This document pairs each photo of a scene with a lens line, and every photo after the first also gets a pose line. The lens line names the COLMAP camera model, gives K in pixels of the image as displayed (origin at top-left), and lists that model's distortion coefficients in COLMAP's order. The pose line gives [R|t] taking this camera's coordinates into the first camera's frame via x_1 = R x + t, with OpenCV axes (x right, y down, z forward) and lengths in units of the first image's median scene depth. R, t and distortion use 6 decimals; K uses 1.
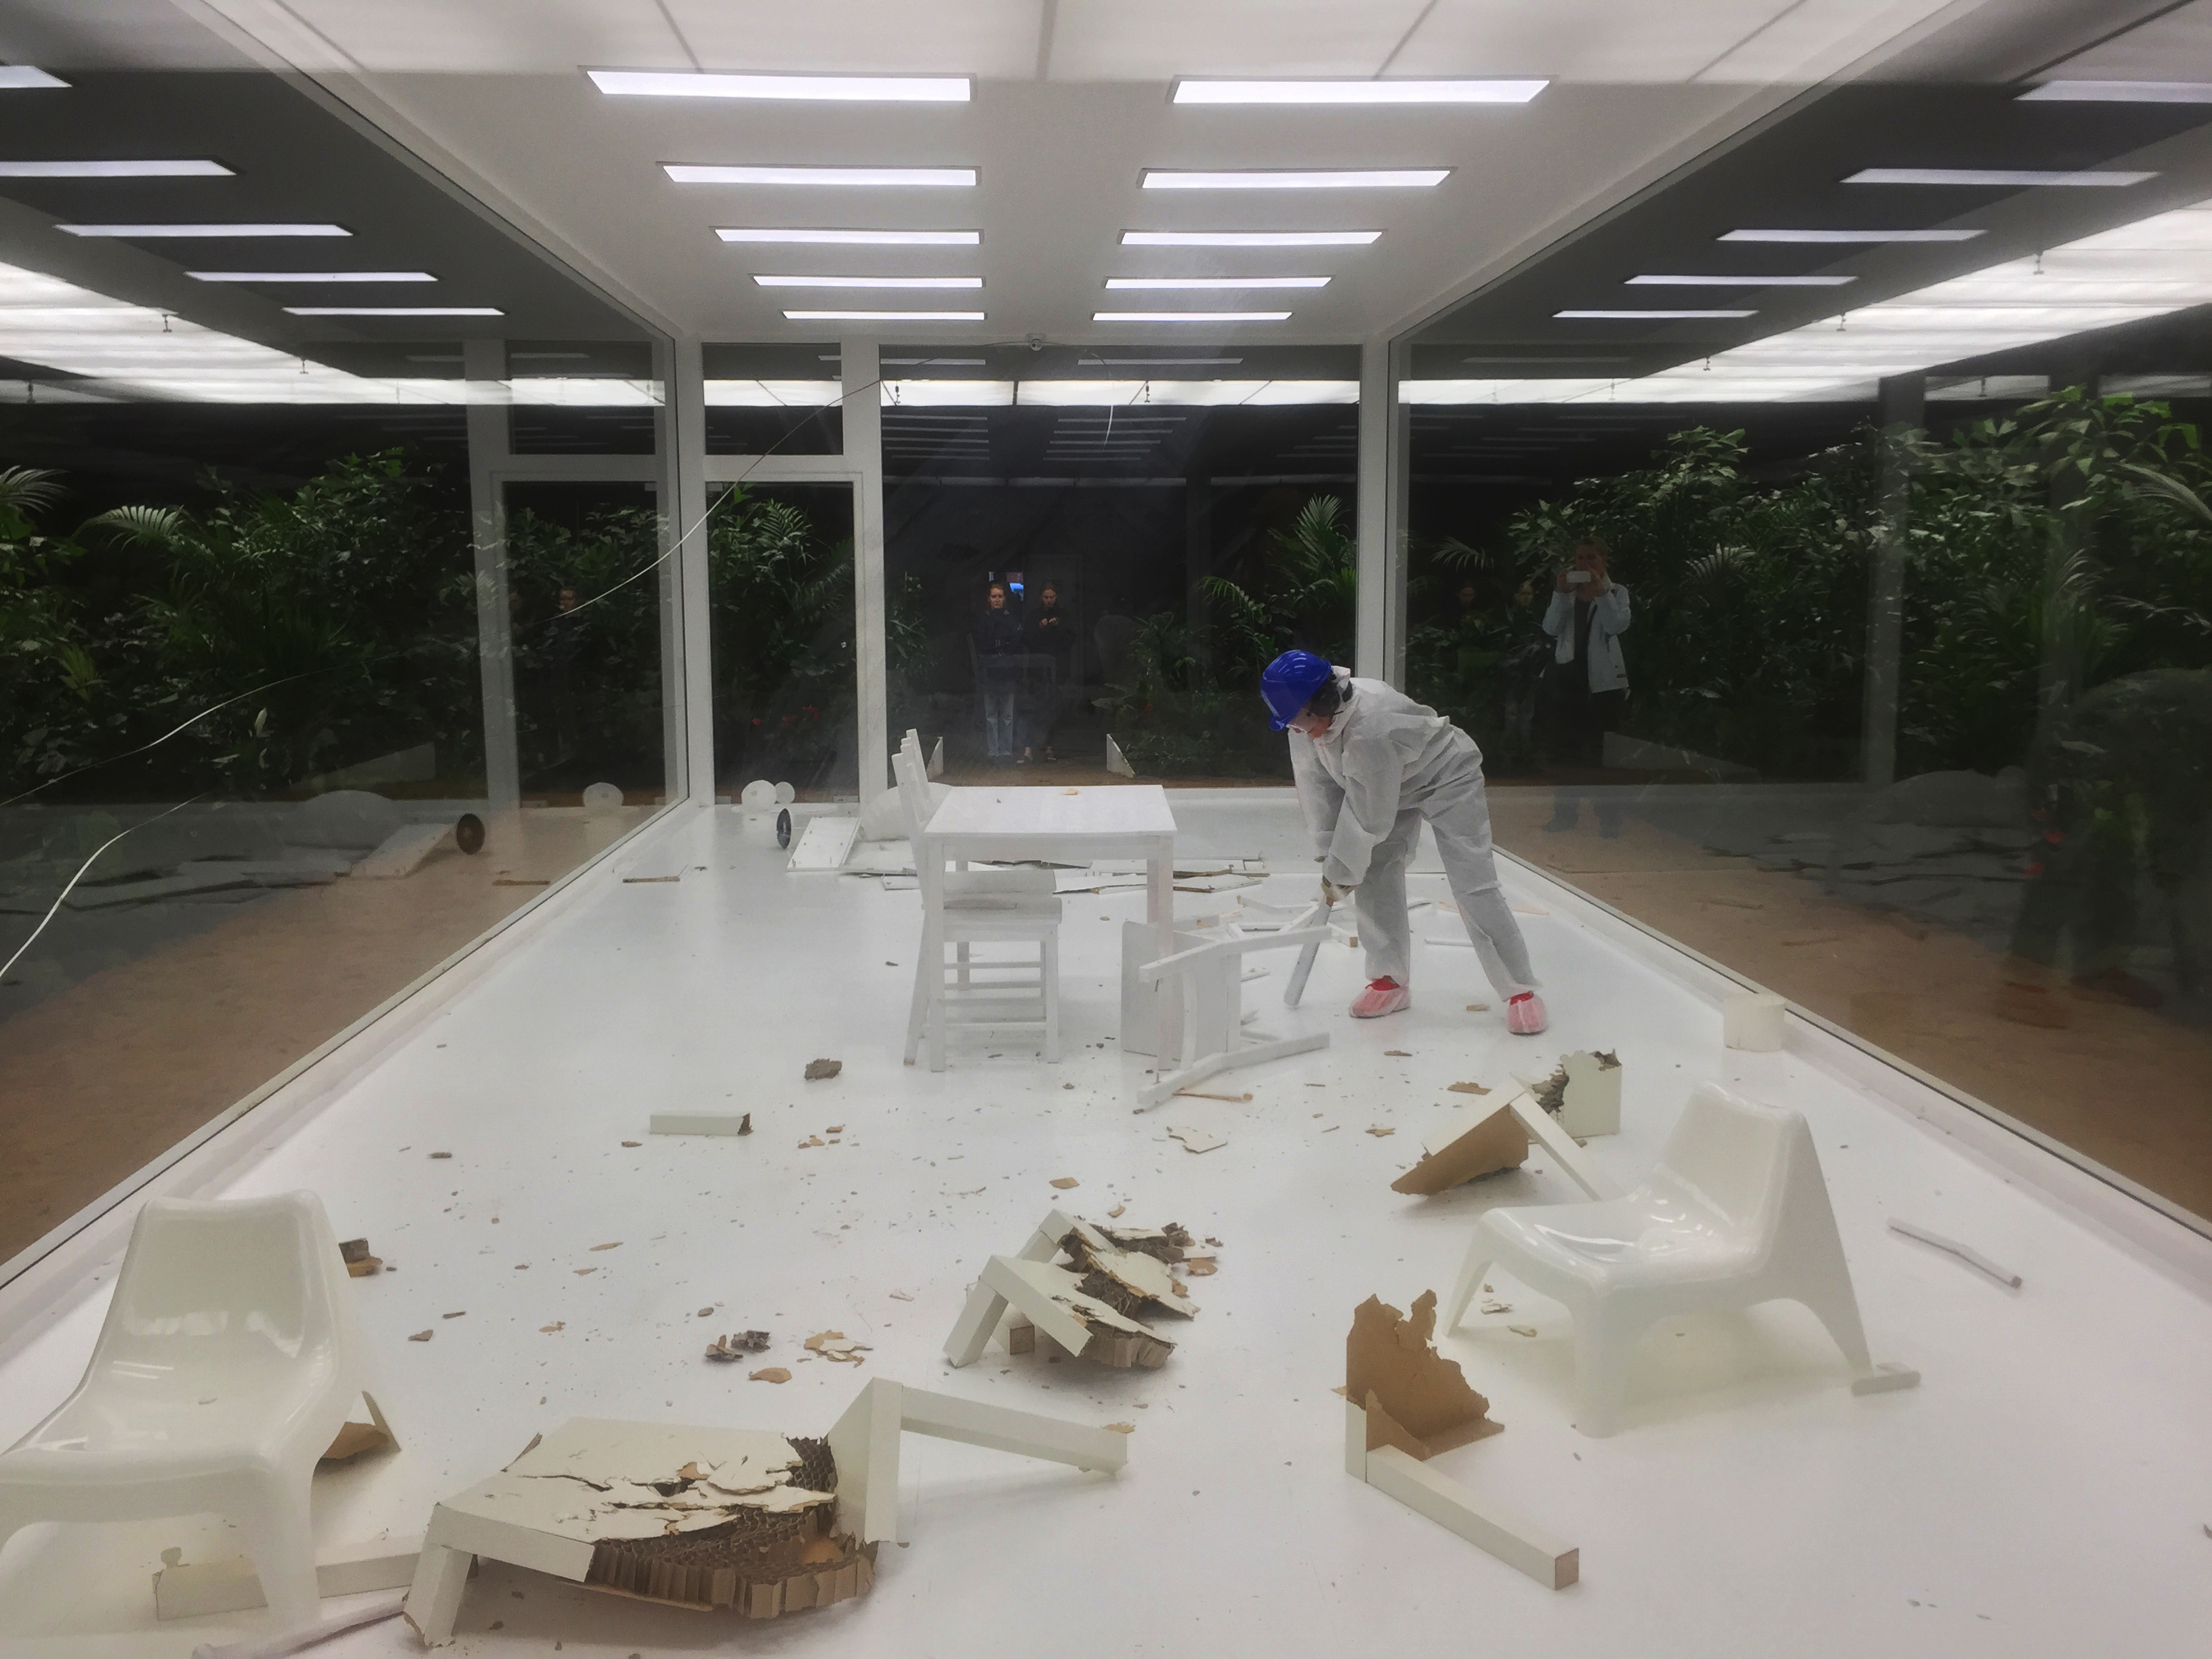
lens RADIAL K [[1872.8, 0, 1106.7], [0, 1872.8, 811.4], [0, 0, 1]] dist [0.087904, -0.111023]
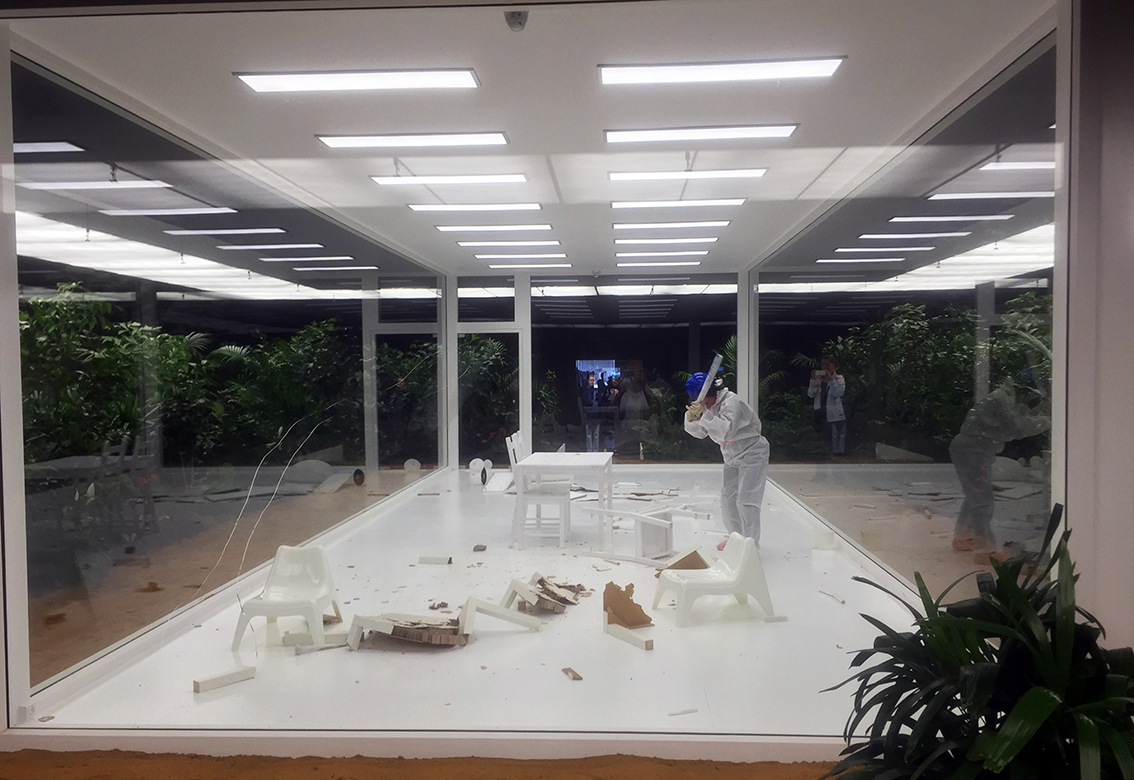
lens RADIAL K [[997.1, 0, 568.3], [0, 997.1, 415.2], [0, 0, 1]] dist [0.048106, 0.001392]
pose [[0.993475, 0.002176, -0.114028, 0.070485], [-0.011019, 0.996972, -0.076972, 0.023980], [0.113516, 0.077726, 0.990491, -0.226572]]
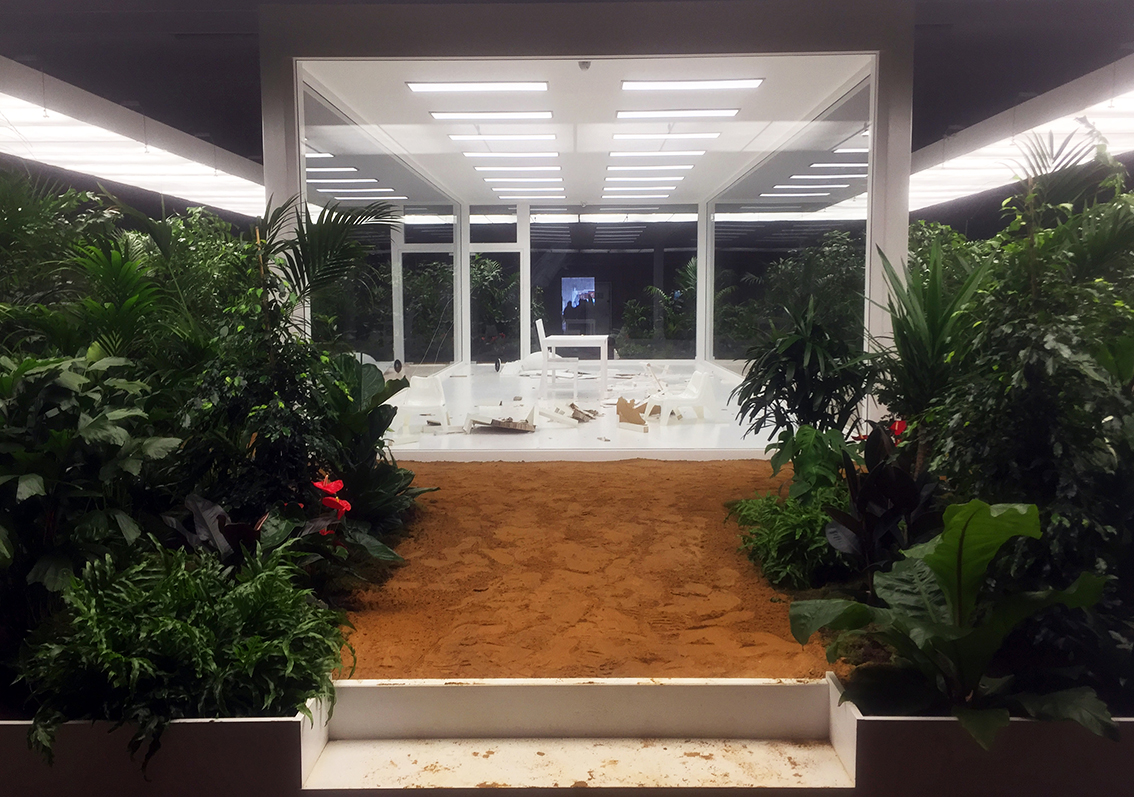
lens RADIAL K [[989.0, 0, 567.0], [0, 989.0, 398.5], [0, 0, 1]] dist [0.044352, 0.000498]
pose [[0.997294, 0.007663, -0.073119, 0.050519], [-0.009460, 0.999661, -0.024264, 0.086607], [0.072908, 0.024890, 0.997028, -0.509648]]
